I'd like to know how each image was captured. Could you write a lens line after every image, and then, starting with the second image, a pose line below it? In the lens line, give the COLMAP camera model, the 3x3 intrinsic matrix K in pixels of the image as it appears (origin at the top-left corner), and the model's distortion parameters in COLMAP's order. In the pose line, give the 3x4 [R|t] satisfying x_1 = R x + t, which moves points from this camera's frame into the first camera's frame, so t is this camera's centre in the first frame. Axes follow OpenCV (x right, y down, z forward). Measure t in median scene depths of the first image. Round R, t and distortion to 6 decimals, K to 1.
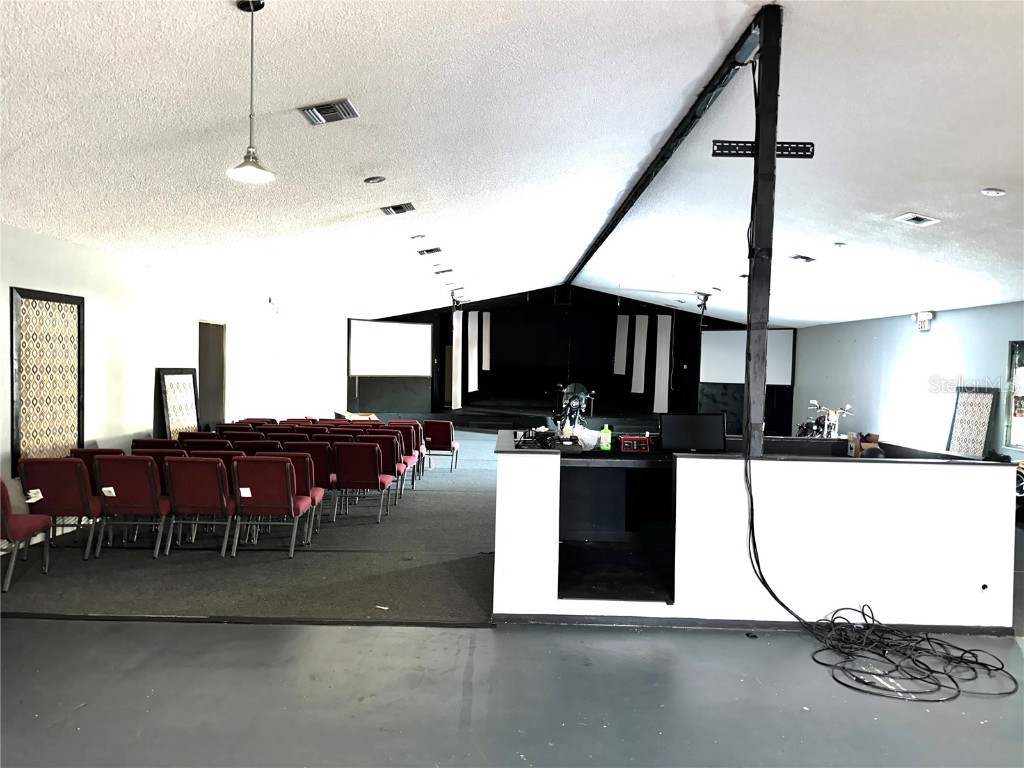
lens RADIAL K [[715.0, 0, 512.0], [0, 715.0, 384.0], [0, 0, 1]] dist [0.099815, -0.144560]
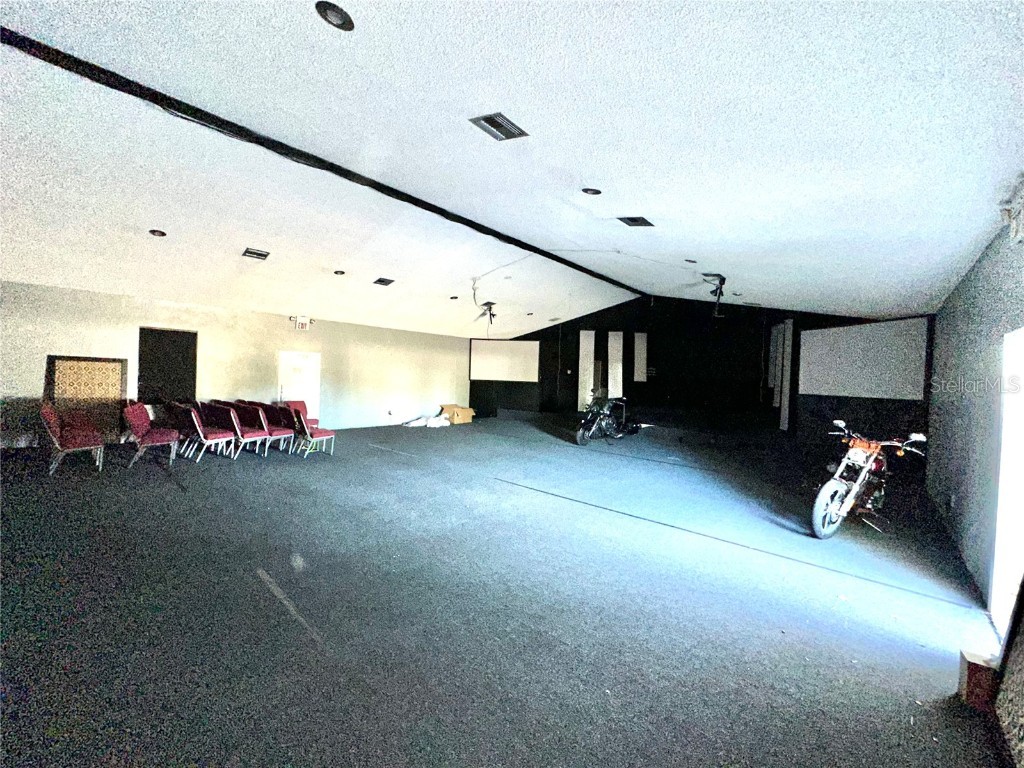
lens RADIAL K [[407.8, 0, 512.0], [0, 407.8, 384.0], [0, 0, 1]] dist [-0.000156, -0.000132]
pose [[0.740518, 0.015695, -0.671853, 0.709654], [-0.038028, 0.999104, -0.018575, 0.015250], [0.670960, 0.039304, 0.740451, 0.936819]]
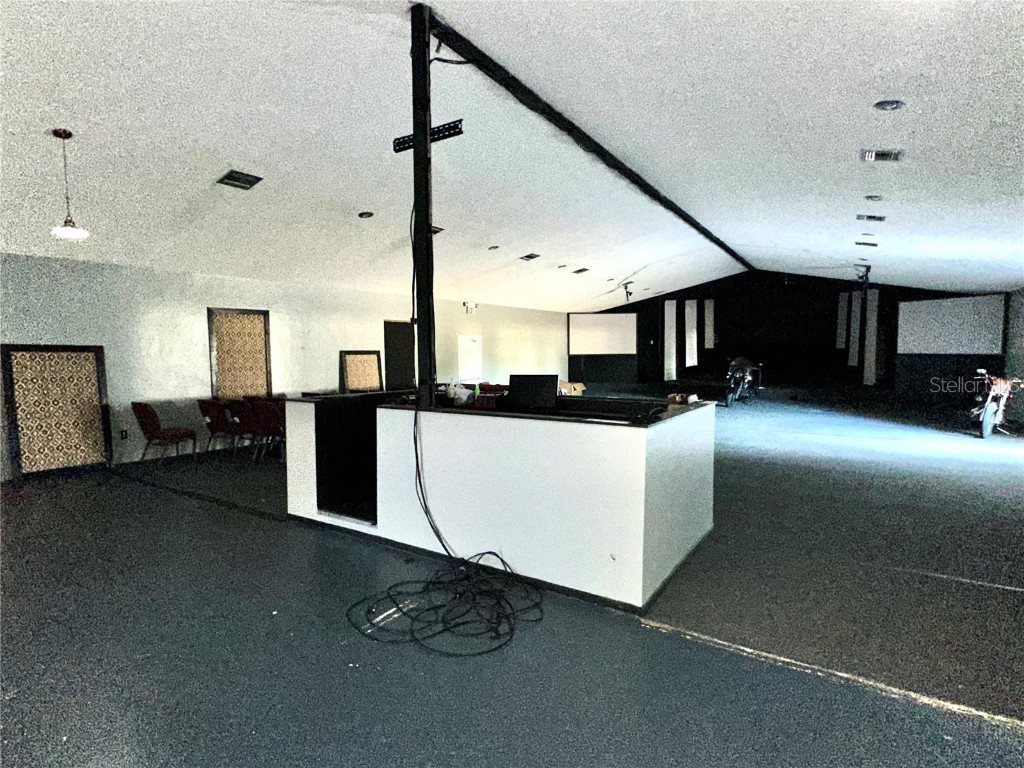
lens RADIAL K [[528.0, 0, 512.0], [0, 528.0, 384.0], [0, 0, 1]] dist [0.002295, -0.000638]
pose [[0.840583, 0.006972, -0.541638, 0.449271], [0.013285, 0.999351, 0.033481, 0.017241], [0.541520, -0.035339, 0.839945, 0.183580]]
